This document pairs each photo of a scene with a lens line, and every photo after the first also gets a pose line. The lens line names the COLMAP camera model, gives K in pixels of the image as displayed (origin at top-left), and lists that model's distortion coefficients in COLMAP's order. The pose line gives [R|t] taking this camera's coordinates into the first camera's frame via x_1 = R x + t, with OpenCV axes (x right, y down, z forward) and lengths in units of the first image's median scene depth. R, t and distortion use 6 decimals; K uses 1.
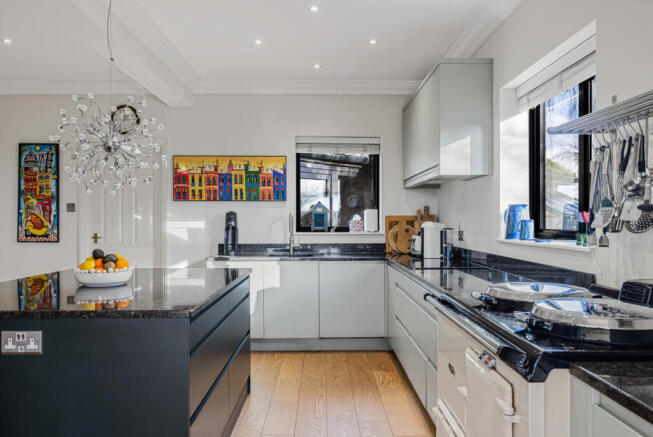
lens RADIAL K [[495.8, 0, 329.5], [0, 495.8, 220.4], [0, 0, 1]] dist [-0.003938, -0.002860]
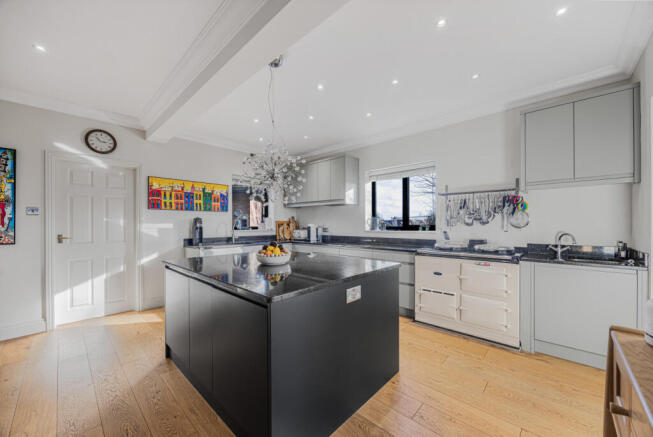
lens RADIAL K [[250.1, 0, 327.7], [0, 250.1, 224.7], [0, 0, 1]] dist [0.001766, 0.000166]
pose [[0.694346, -0.004011, 0.719631, -0.469060], [-0.002238, 0.999968, 0.007733, -0.002357], [-0.719638, -0.006980, 0.694314, 0.159280]]
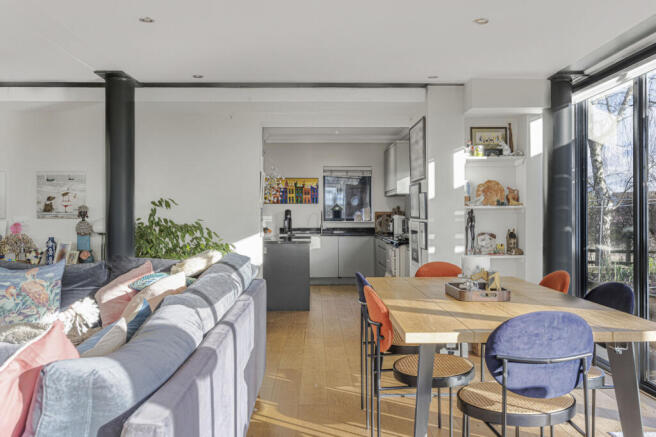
lens RADIAL K [[606.6, 0, 326.3], [0, 606.6, 216.7], [0, 0, 1]] dist [0.071338, 0.000000]
pose [[0.999972, -0.001813, 0.007200, -0.074720], [0.001792, 0.999994, 0.003004, 0.001376], [-0.007206, -0.002991, 0.999970, -1.159196]]
